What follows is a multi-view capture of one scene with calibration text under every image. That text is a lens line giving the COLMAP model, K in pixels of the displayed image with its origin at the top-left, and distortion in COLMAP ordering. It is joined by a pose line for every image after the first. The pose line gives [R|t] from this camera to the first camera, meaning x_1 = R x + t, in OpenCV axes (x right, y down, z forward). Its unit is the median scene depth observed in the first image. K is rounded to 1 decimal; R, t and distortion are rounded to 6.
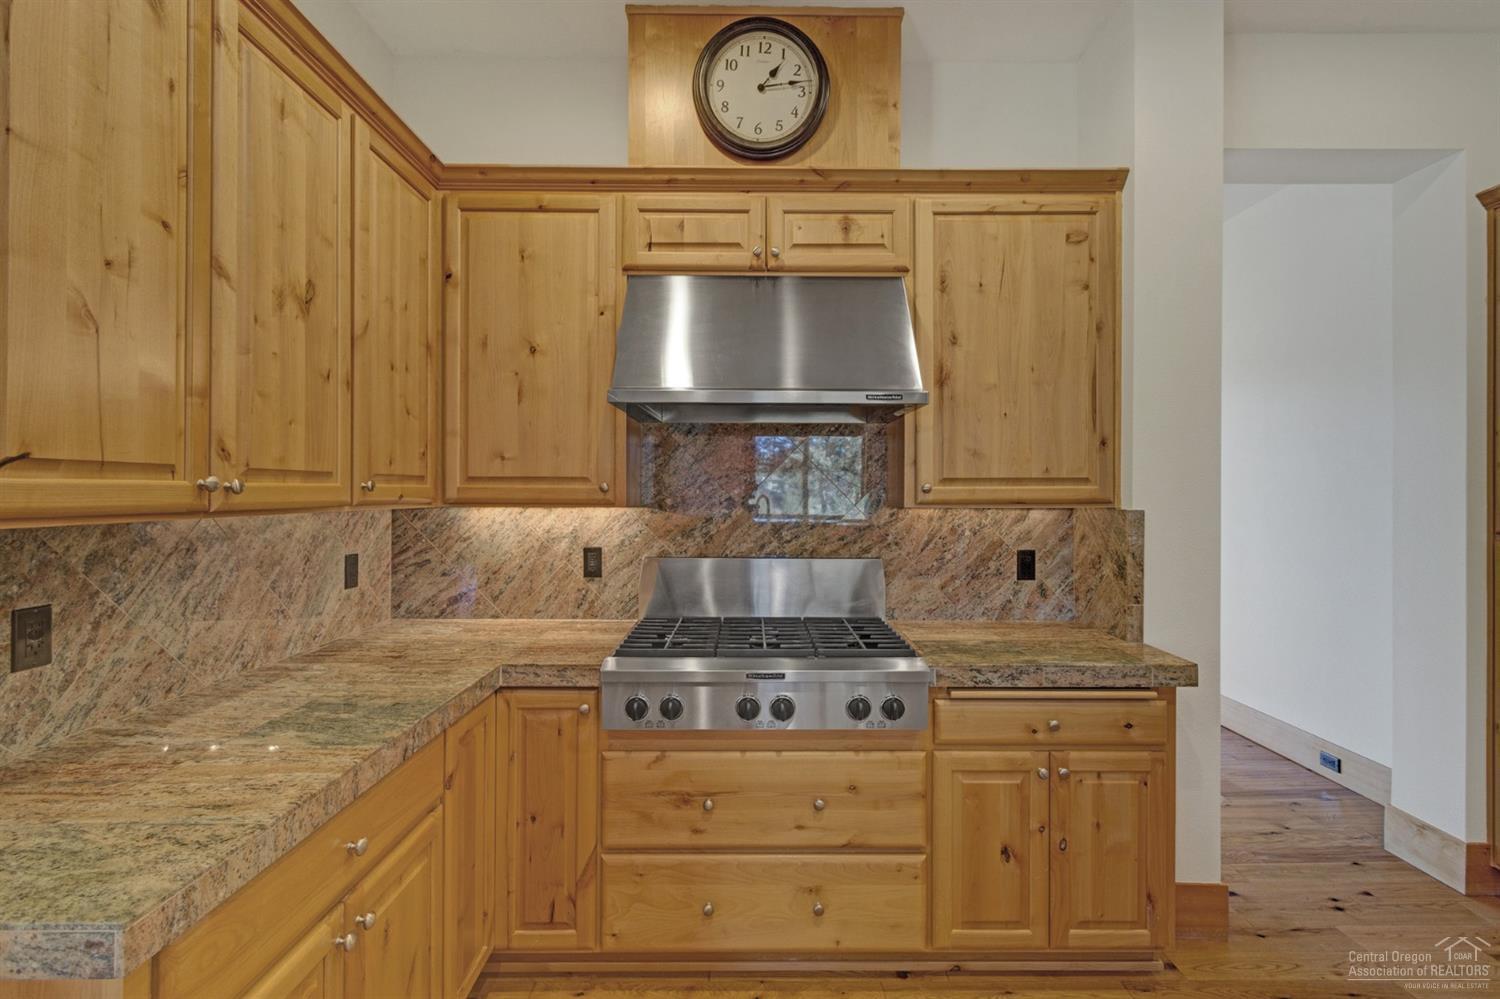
lens RADIAL K [[685.2, 0, 752.3], [0, 685.2, 489.8], [0, 0, 1]] dist [0.002003, -0.000755]
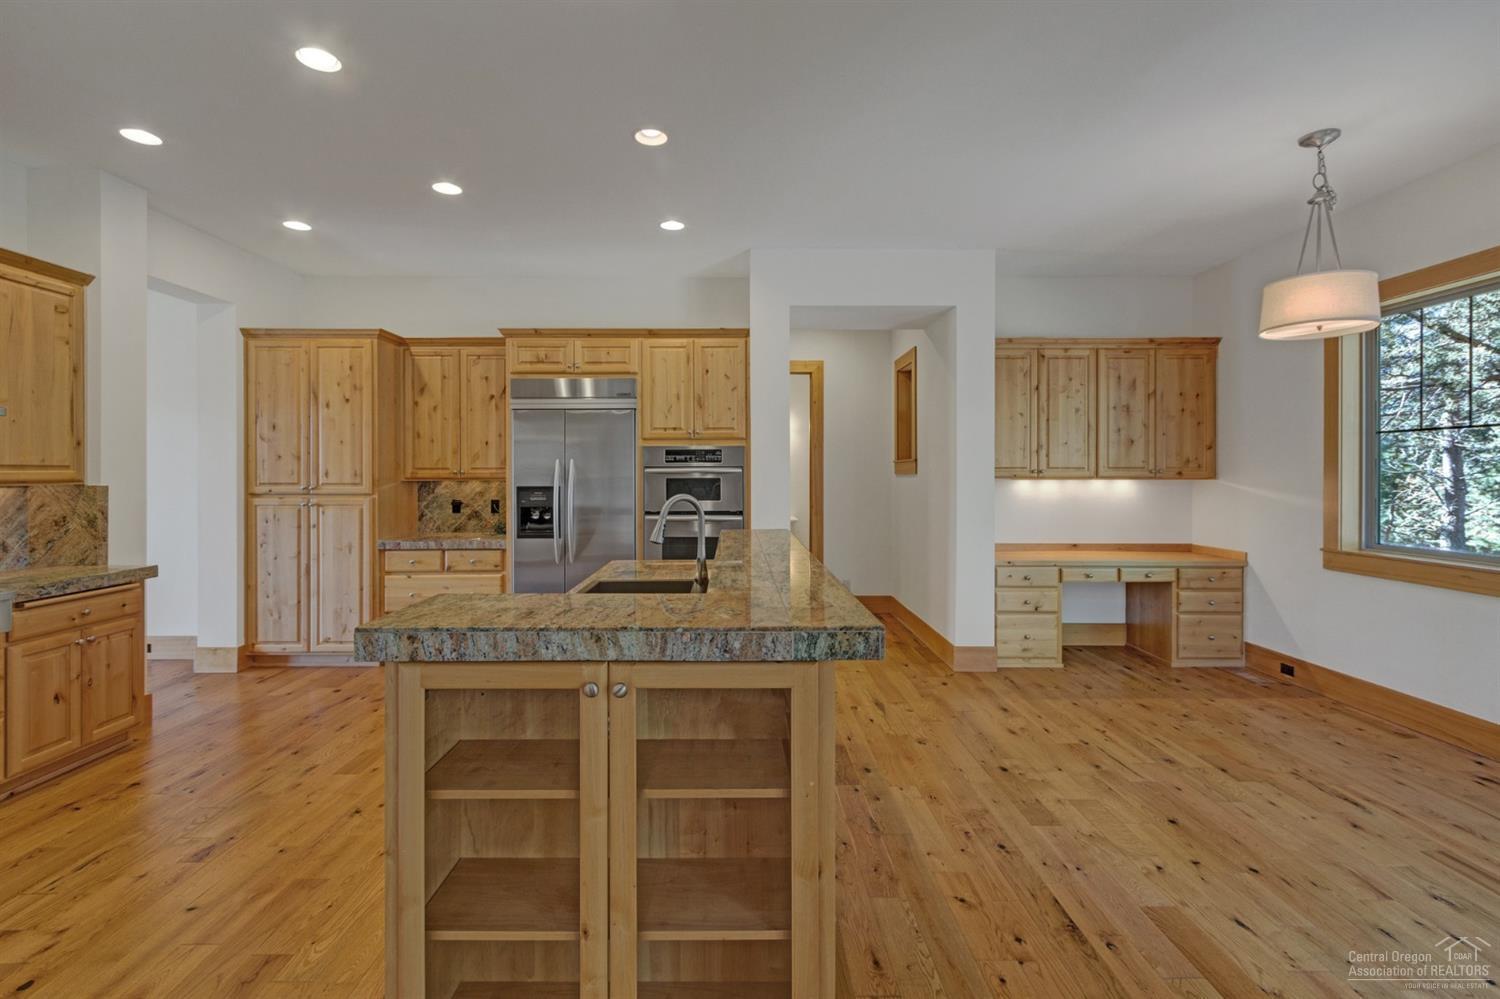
lens RADIAL K [[685.2, 0, 745.4], [0, 685.2, 476.1], [0, 0, 1]] dist [0.002003, -0.000755]
pose [[-0.012905, -0.003539, 0.999910, -1.120766], [-0.001189, 0.999993, 0.003524, -0.001087], [-0.999916, -0.001143, -0.012909, -0.531439]]
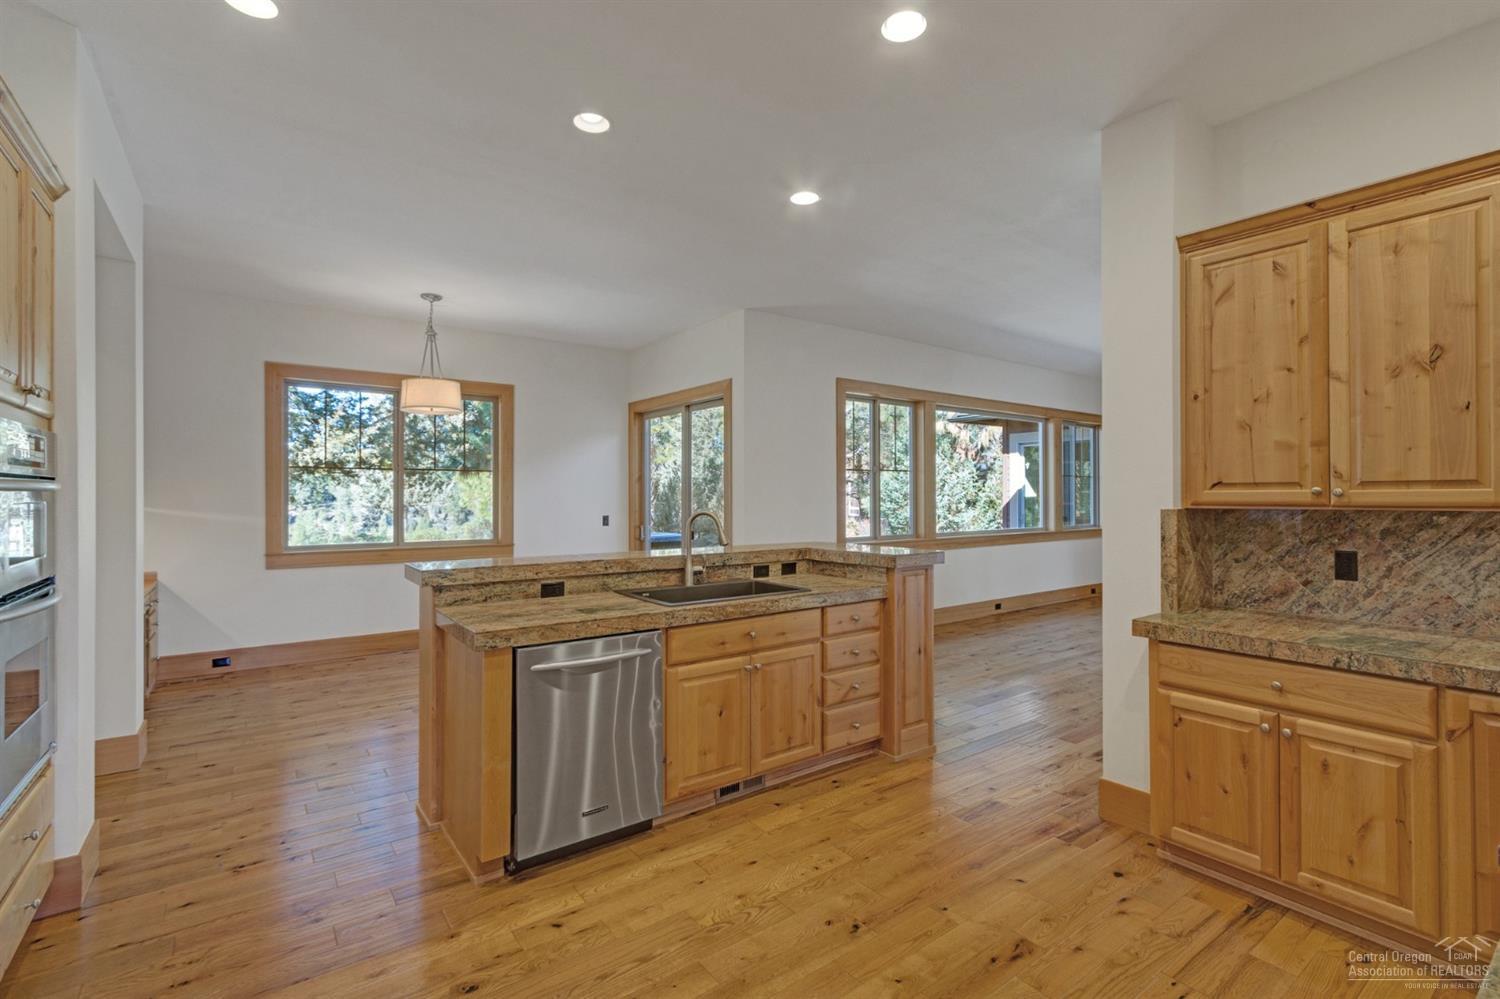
lens RADIAL K [[685.2, 0, 735.2], [0, 685.2, 496.5], [0, 0, 1]] dist [0.002003, -0.000755]
pose [[-0.811781, -0.001627, -0.583959, 0.965604], [0.000655, 0.999993, -0.003695, 0.007365], [0.583961, -0.003382, -0.811775, 0.935079]]
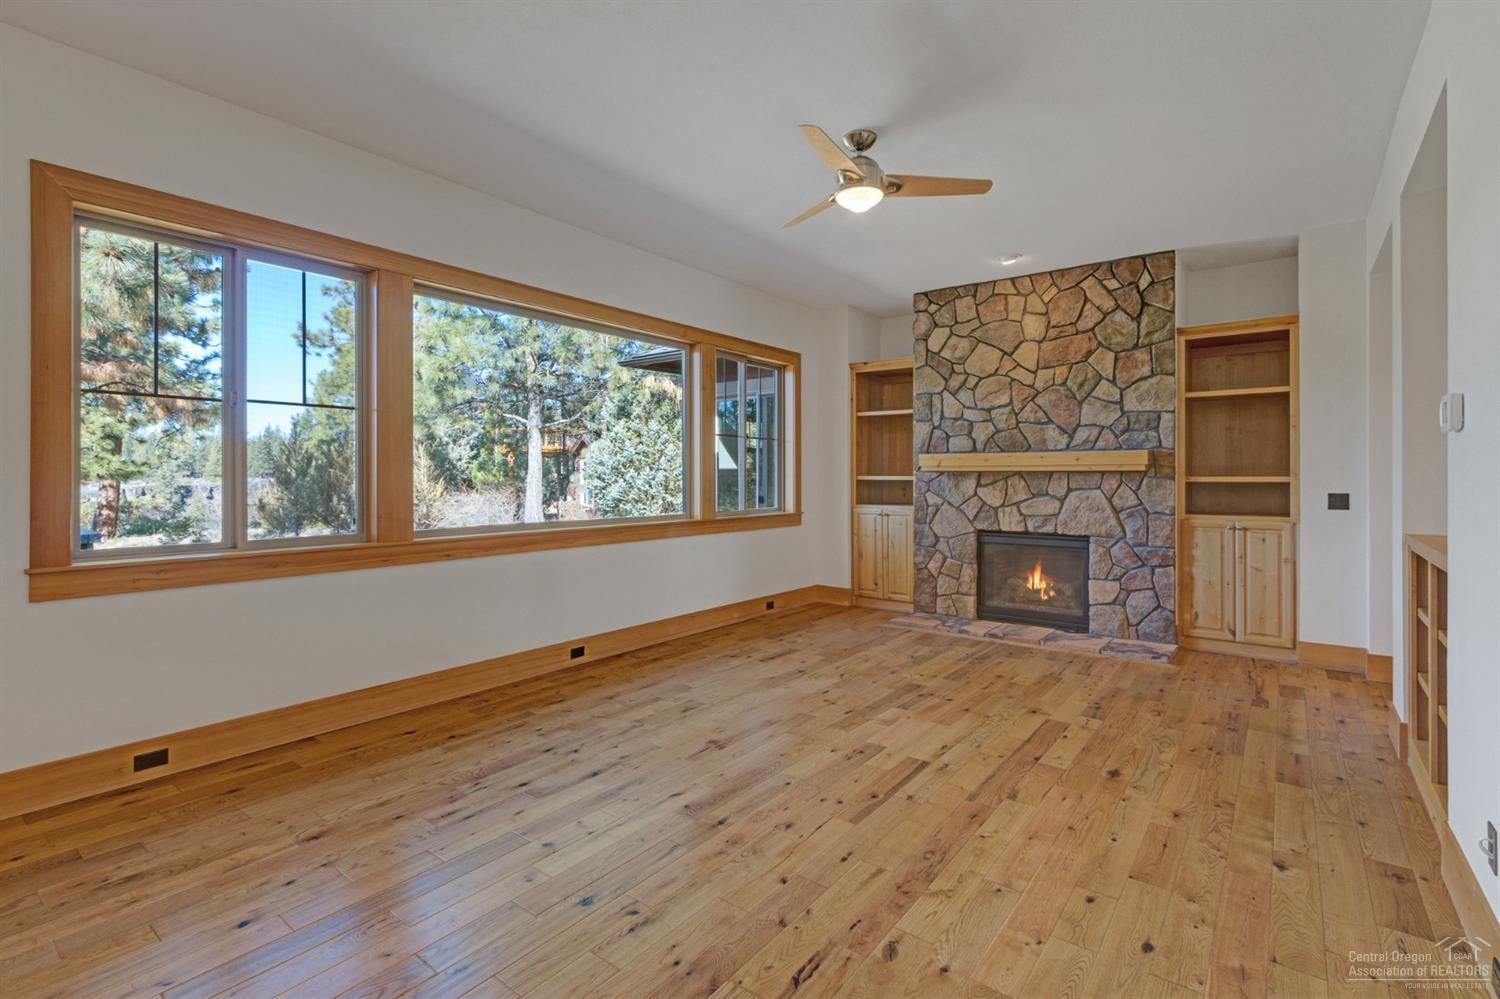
lens RADIAL K [[685.2, 0, 760.6], [0, 685.2, 474.5], [0, 0, 1]] dist [0.002003, -0.000755]
pose [[-0.609857, -0.005600, -0.792492, -0.971256], [-0.000664, 0.999978, -0.006556, 0.043891], [0.792511, -0.003472, -0.609848, 0.528855]]
